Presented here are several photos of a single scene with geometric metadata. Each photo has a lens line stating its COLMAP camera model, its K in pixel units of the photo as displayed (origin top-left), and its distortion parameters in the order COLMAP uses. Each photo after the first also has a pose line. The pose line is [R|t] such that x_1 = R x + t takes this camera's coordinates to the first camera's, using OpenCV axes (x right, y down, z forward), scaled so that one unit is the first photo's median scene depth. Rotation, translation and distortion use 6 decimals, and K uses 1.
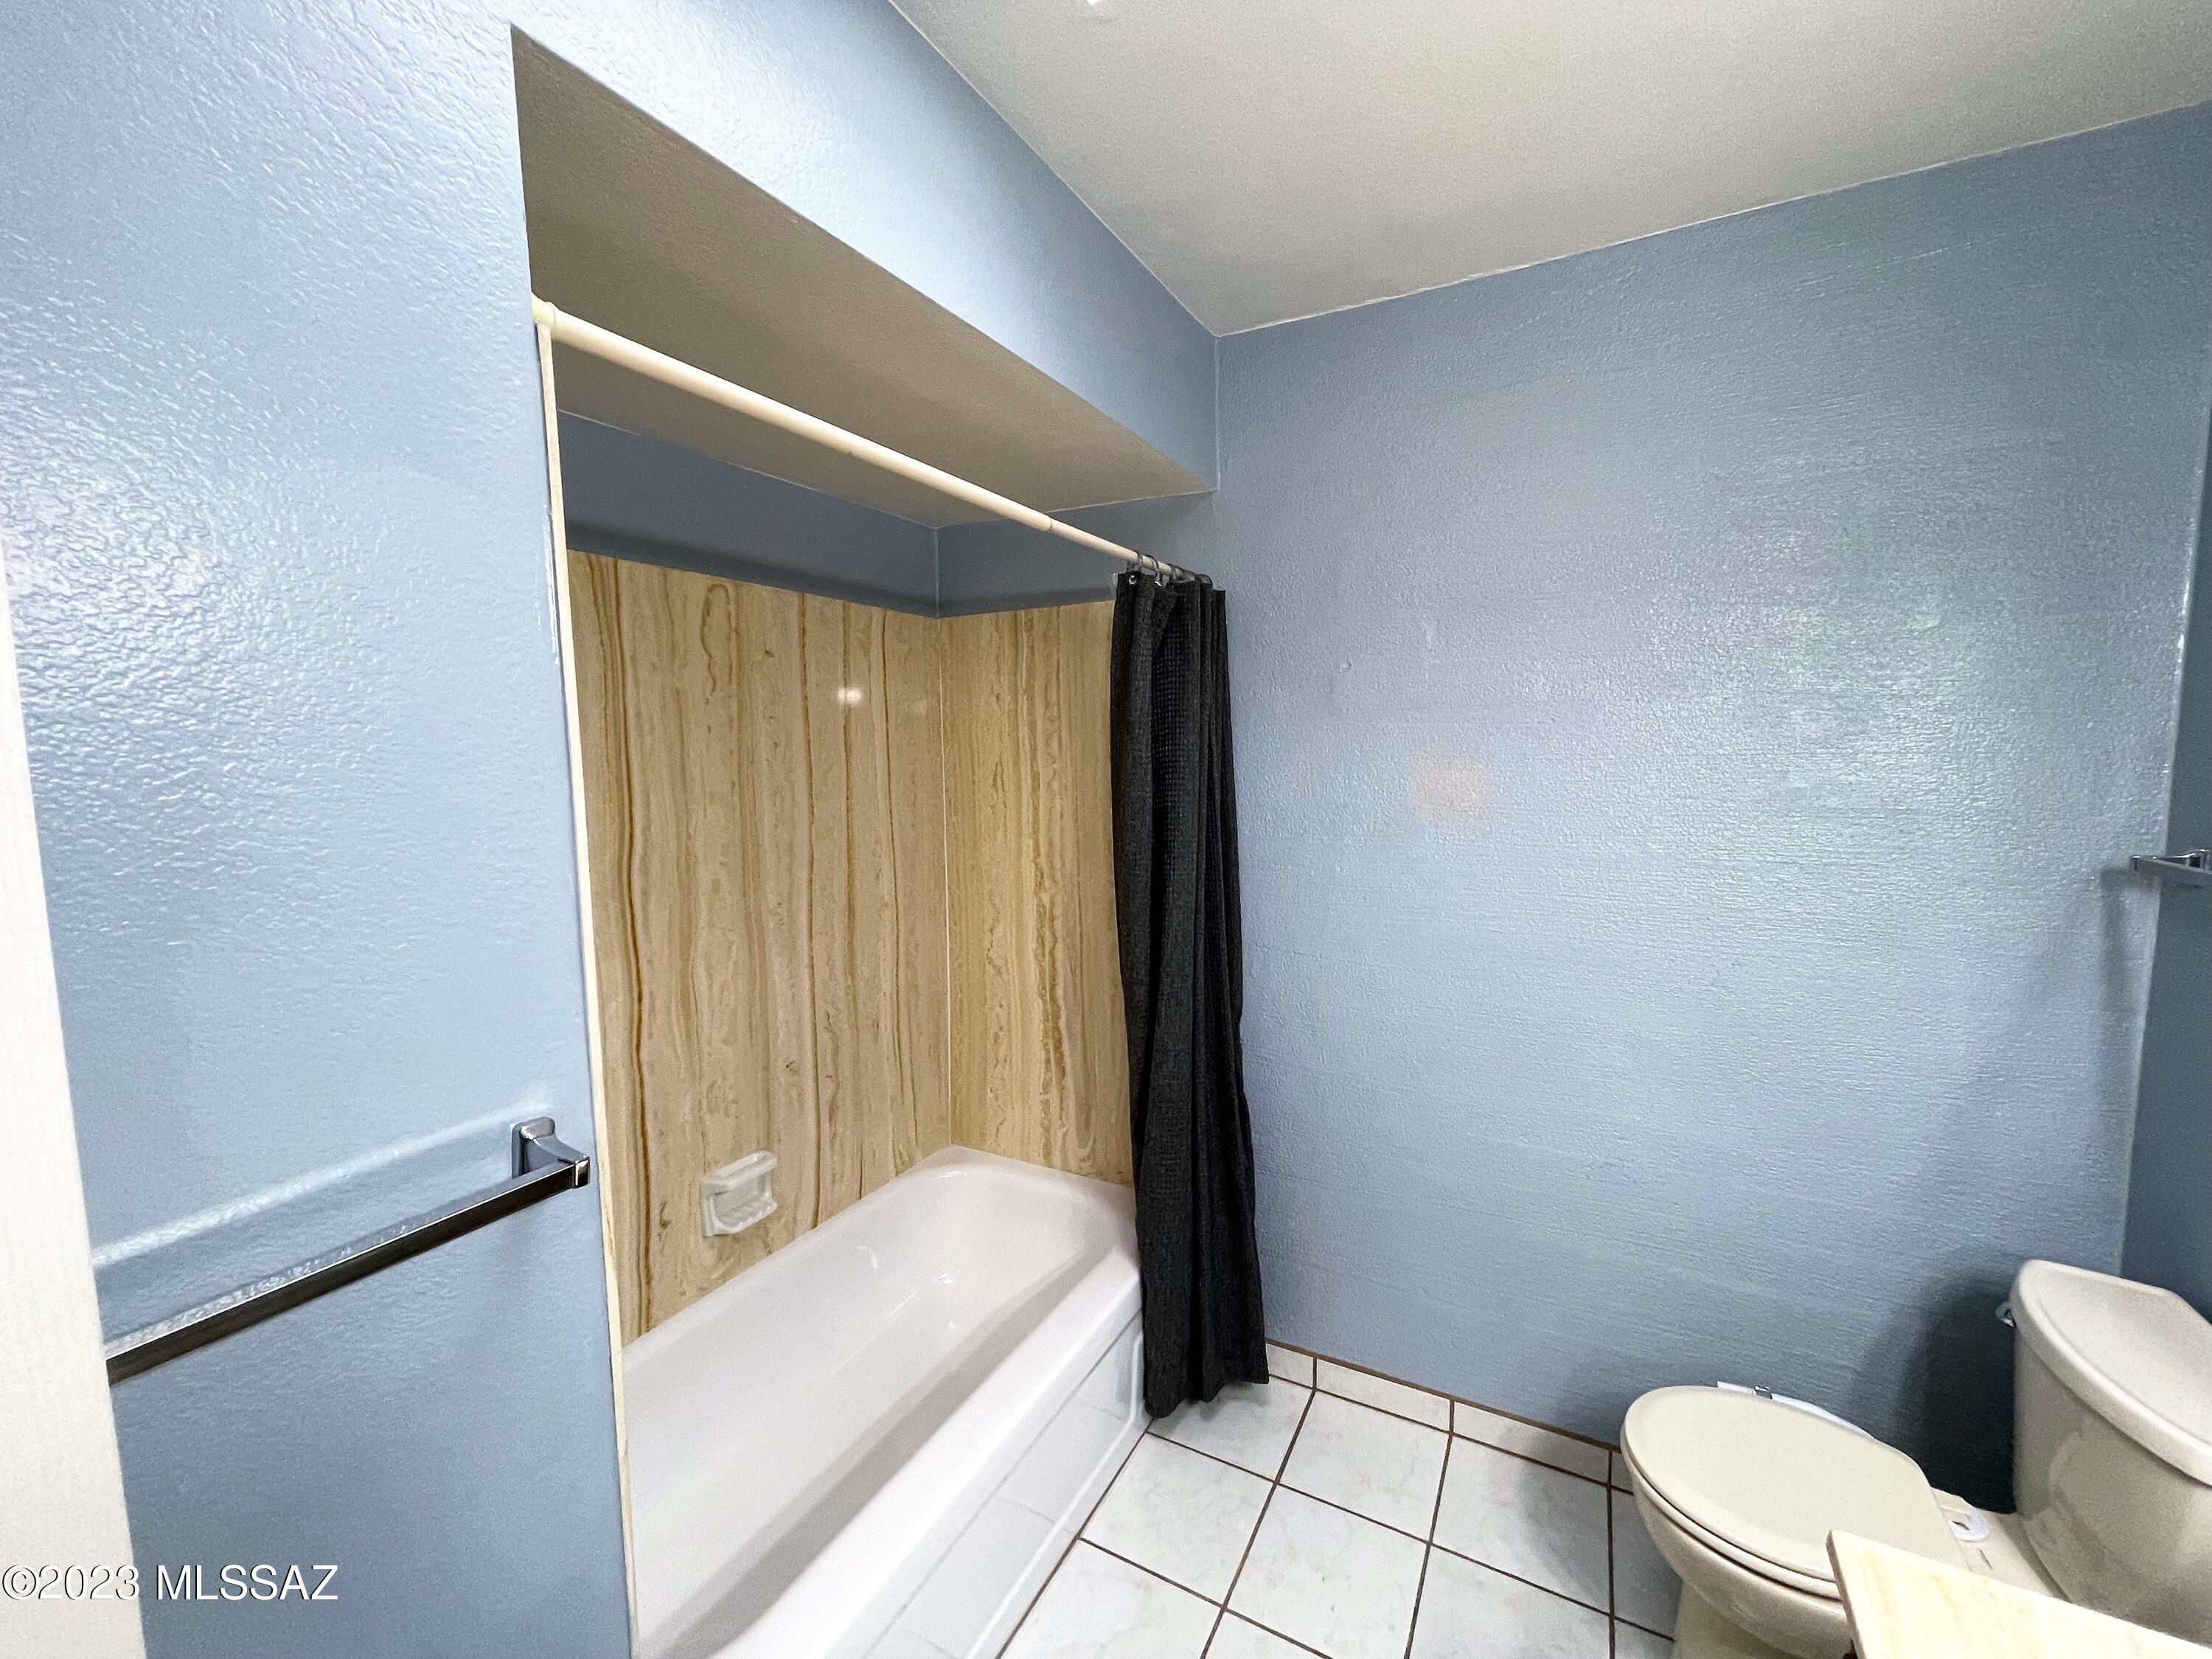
lens RADIAL K [[904.6, 0, 1107.8], [0, 904.6, 836.1], [0, 0, 1]] dist [0.012116, 0.000676]
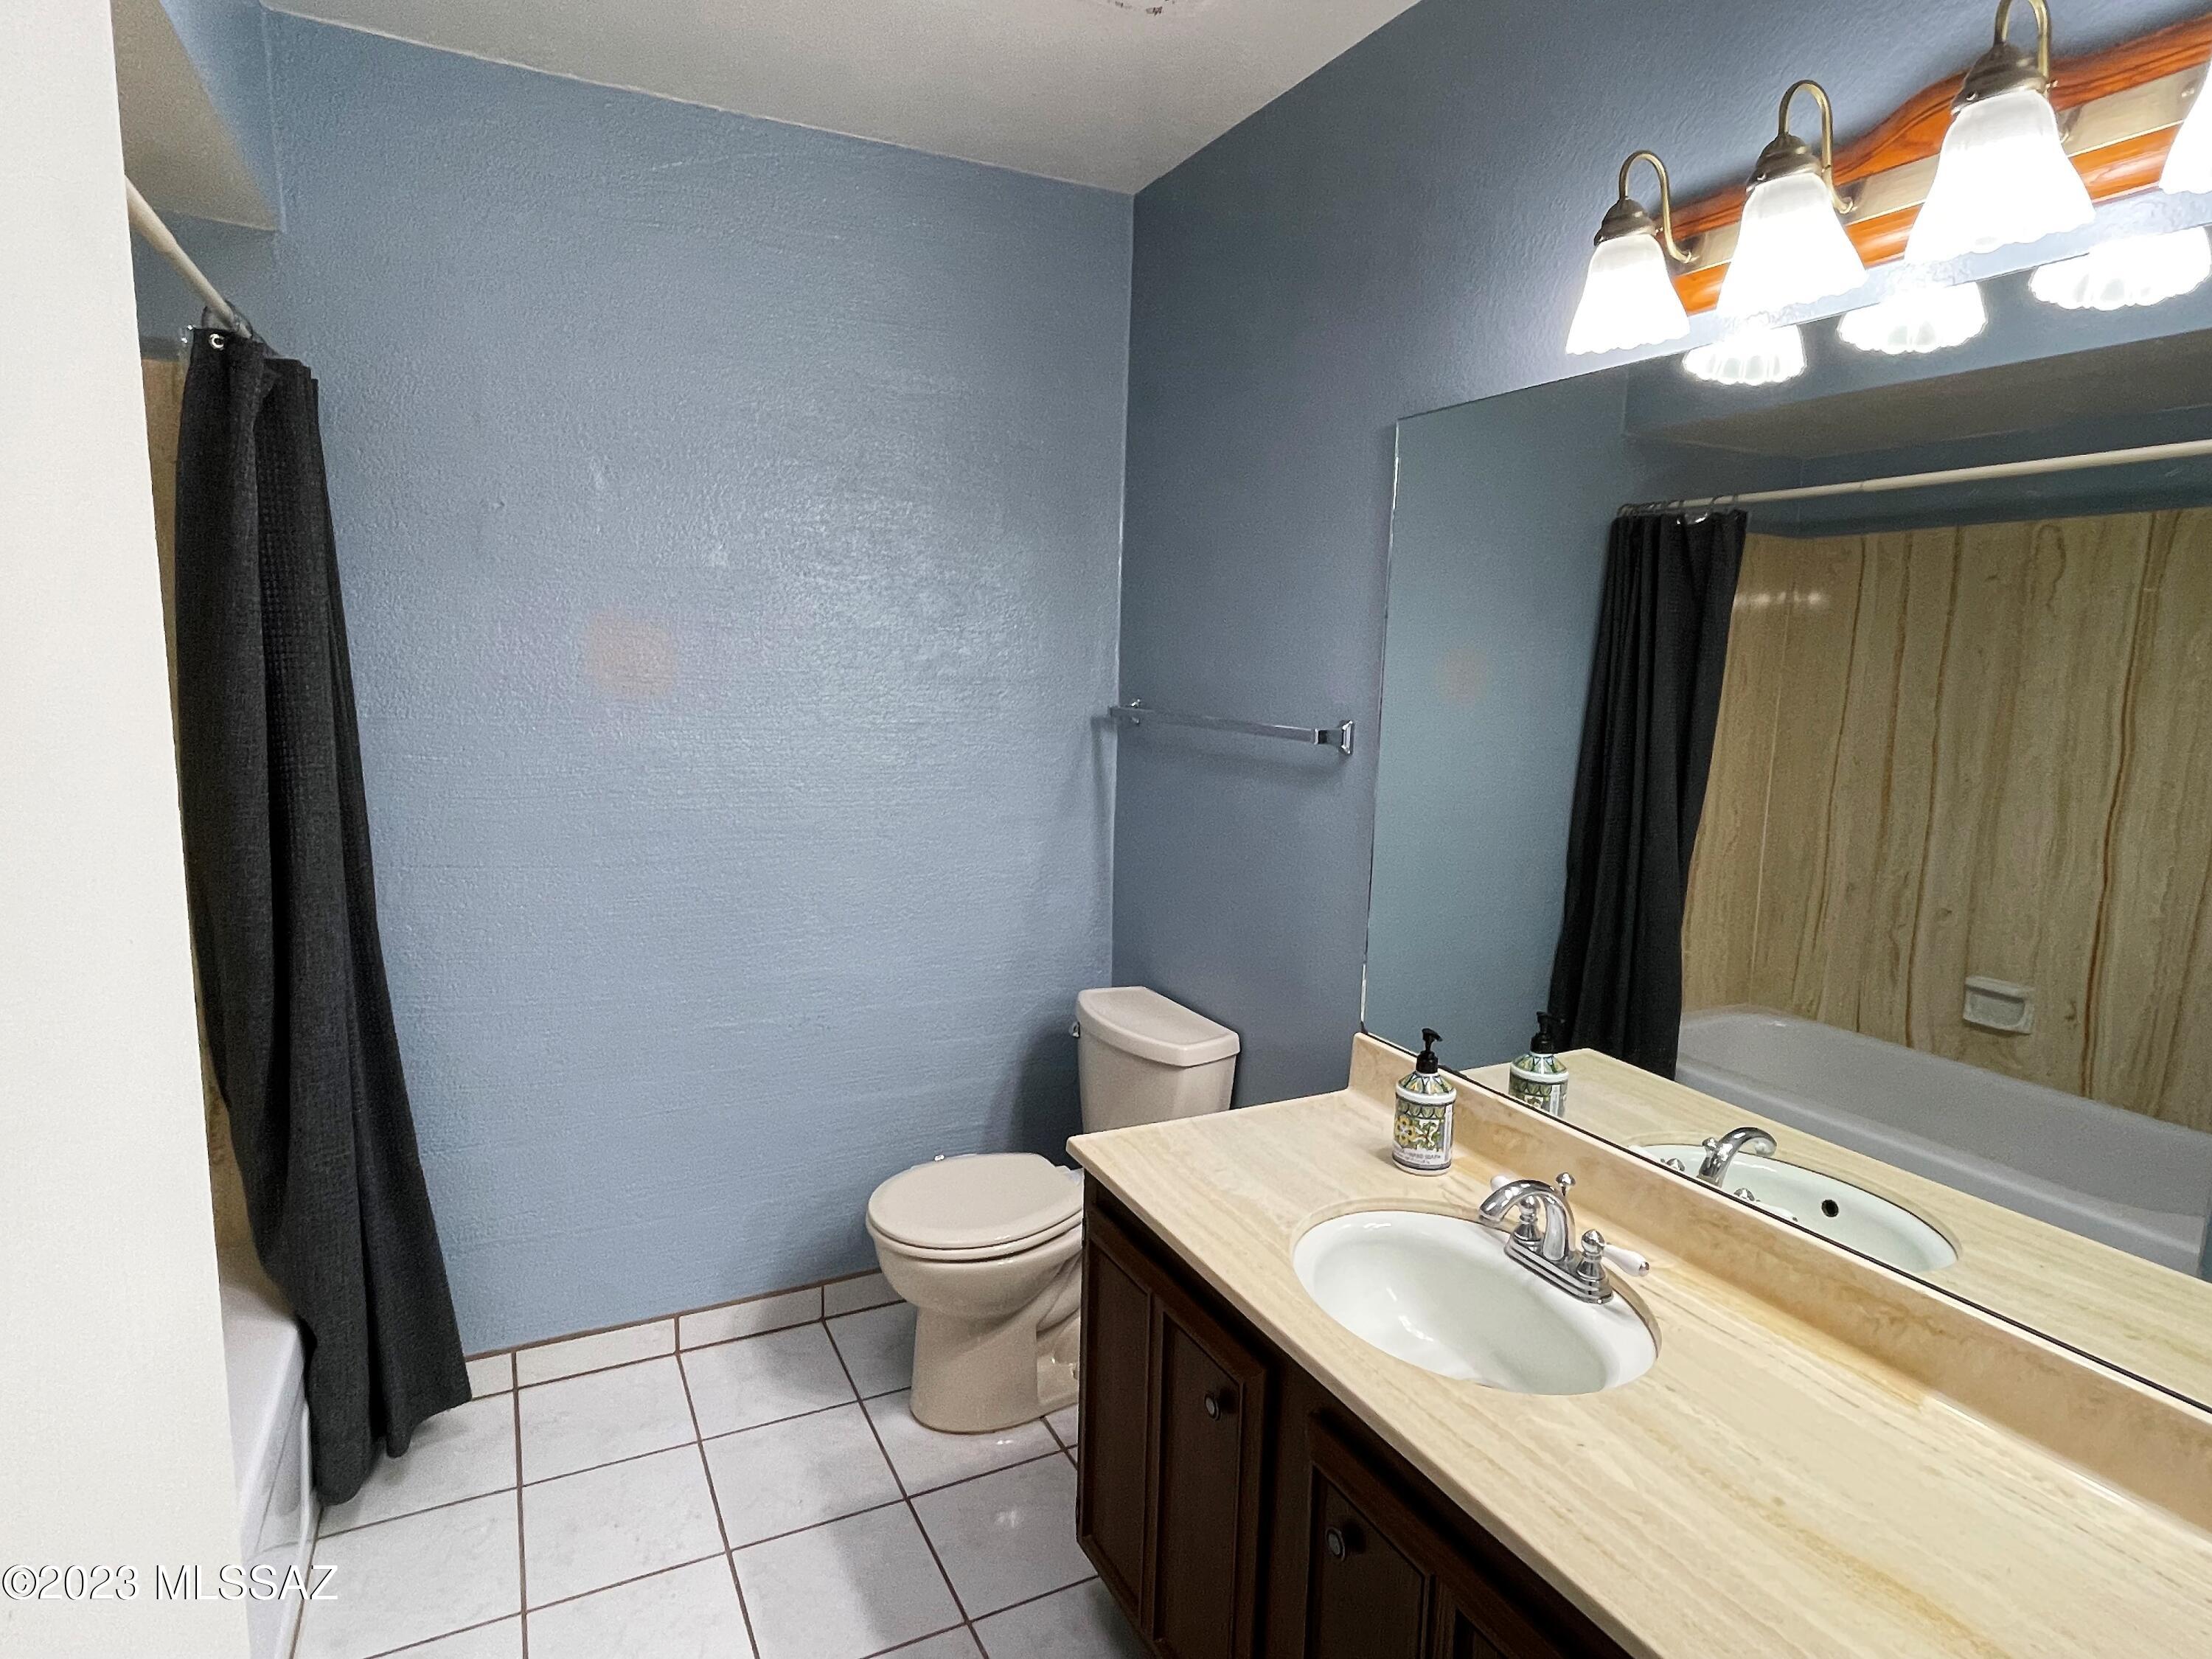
lens RADIAL K [[1238.9, 0, 1099.4], [0, 1238.9, 821.2], [0, 0, 1]] dist [0.043181, -0.000395]
pose [[0.577877, -0.091821, 0.810942, -0.442924], [0.052302, 0.995775, 0.075479, 0.046587], [-0.814446, -0.001203, 0.580238, -0.119369]]
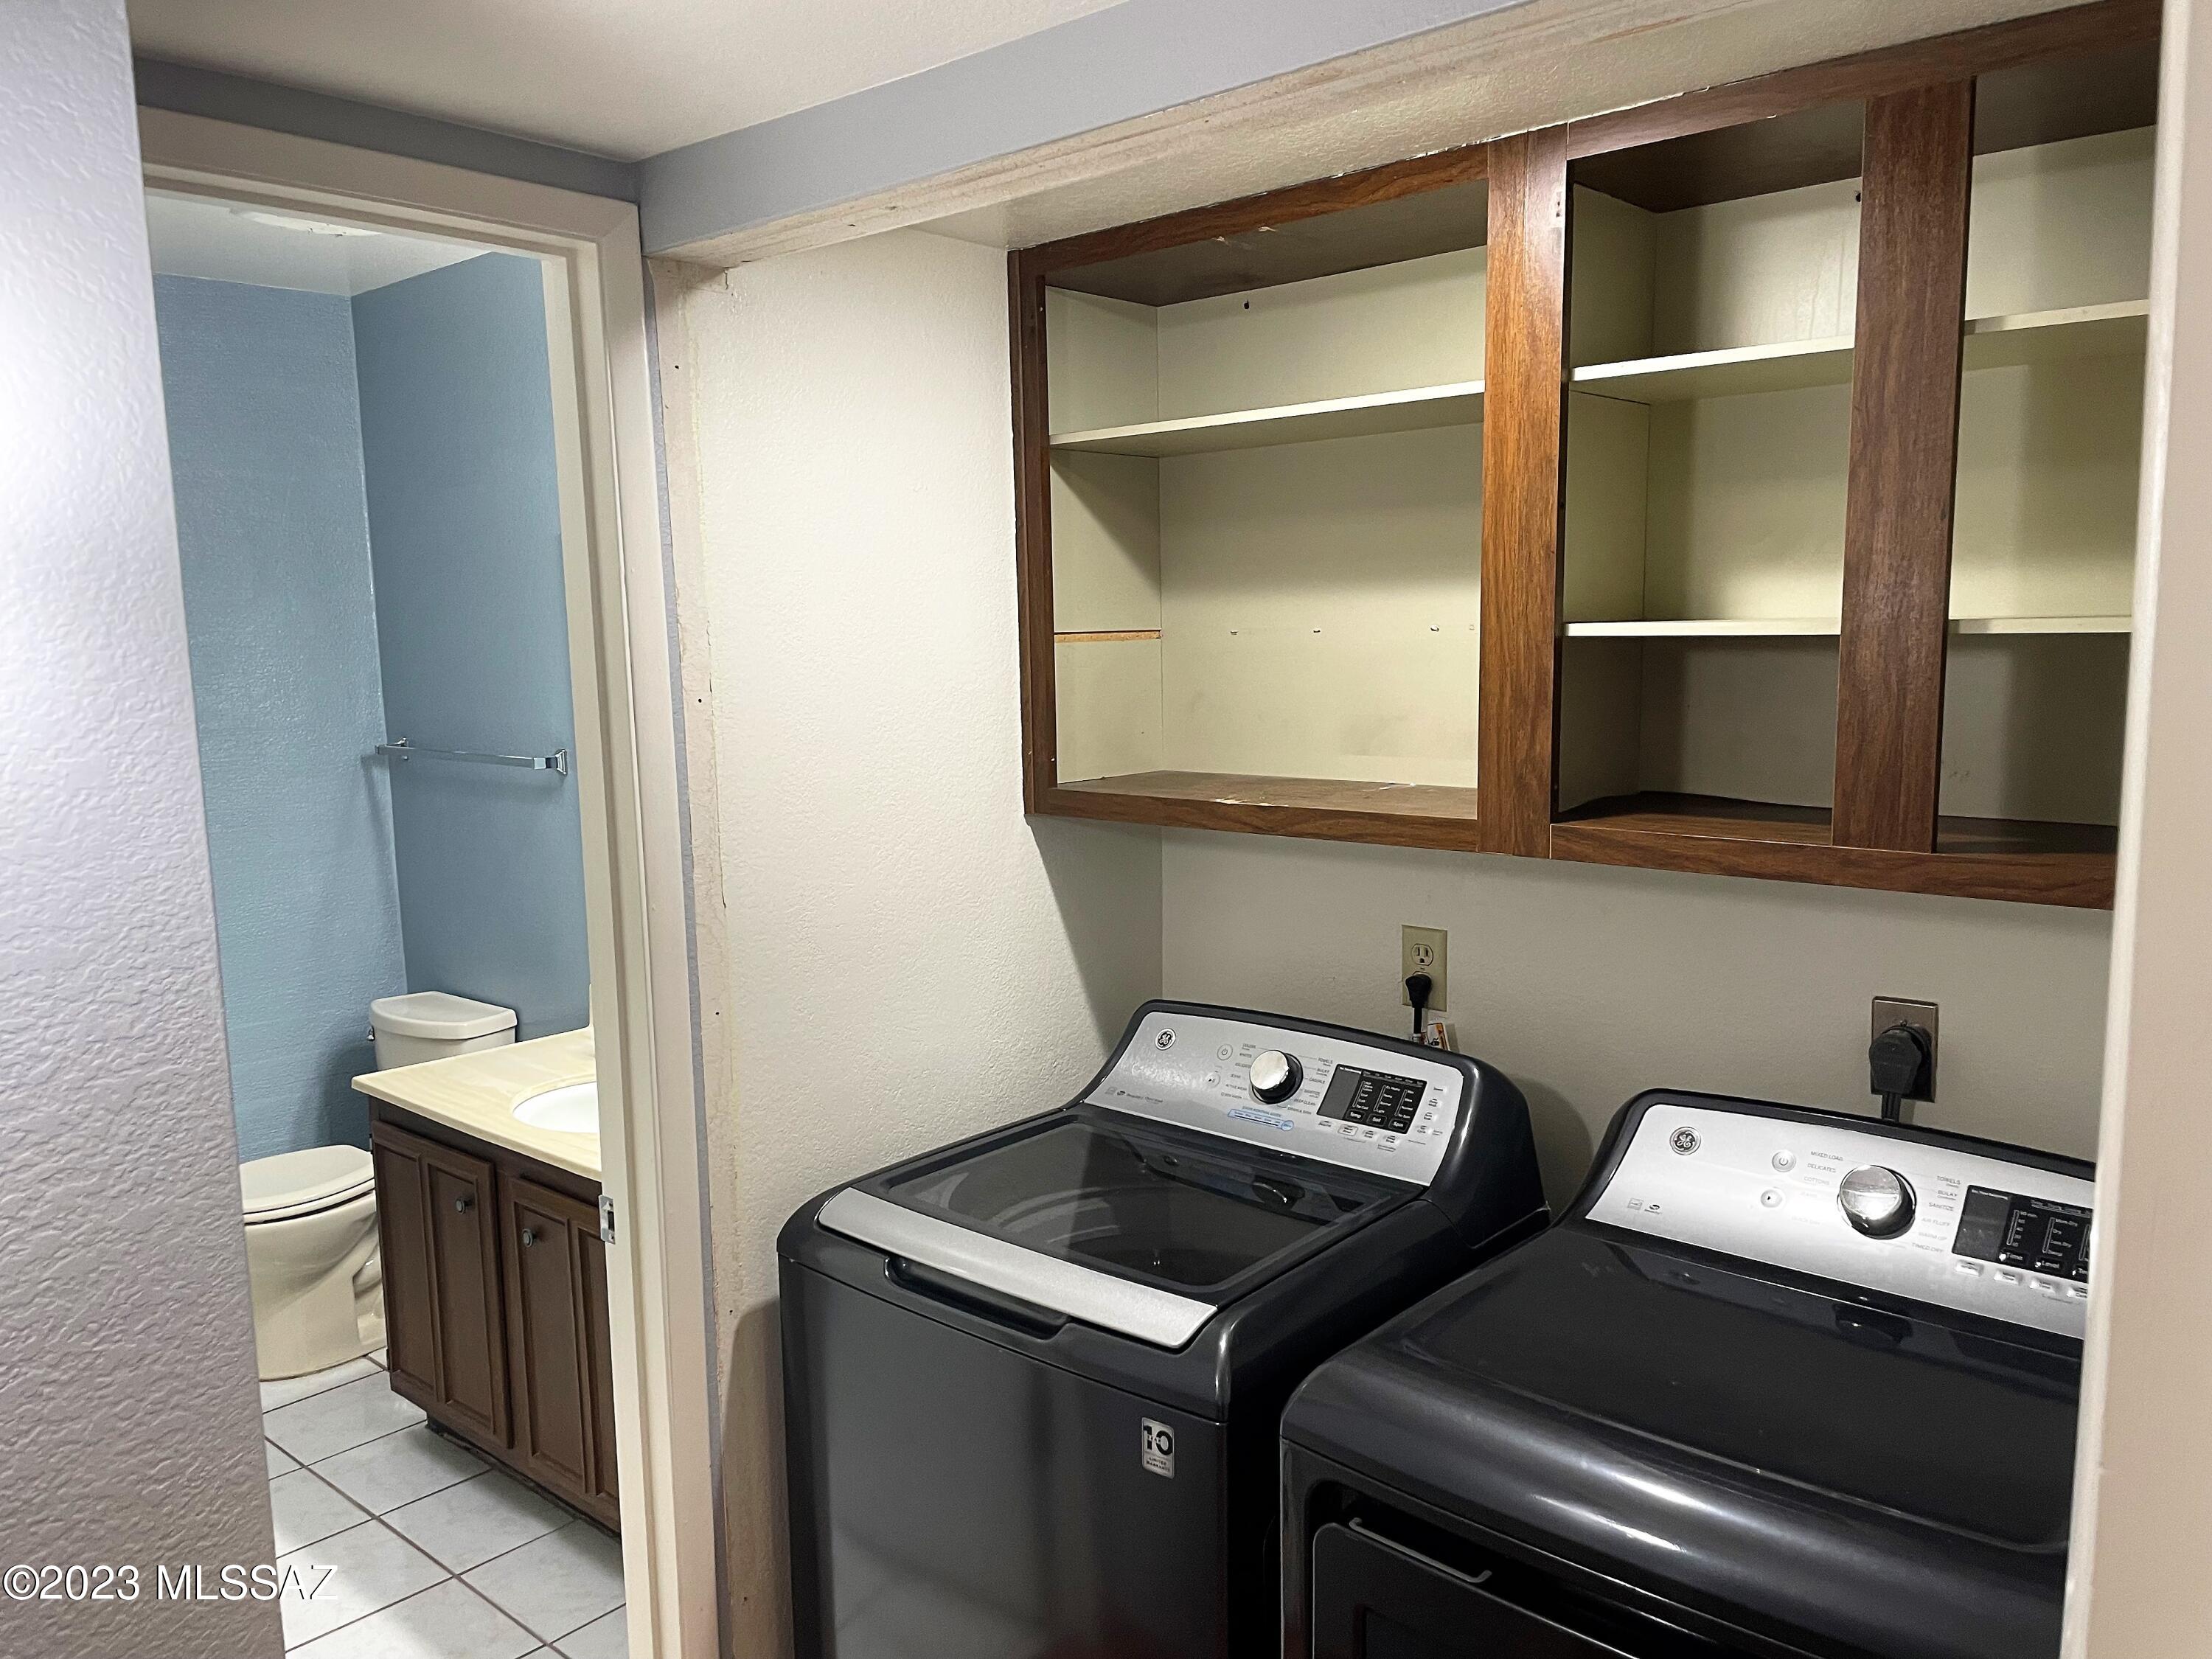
lens RADIAL K [[1680.6, 0, 1101.3], [0, 1680.6, 846.8], [0, 0, 1]] dist [0.114412, -0.118107]
pose [[0.251348, -0.125798, 0.959687, -1.310609], [0.117518, 0.988149, 0.098750, 0.043170], [-0.960736, 0.087960, 0.263153, -0.897718]]
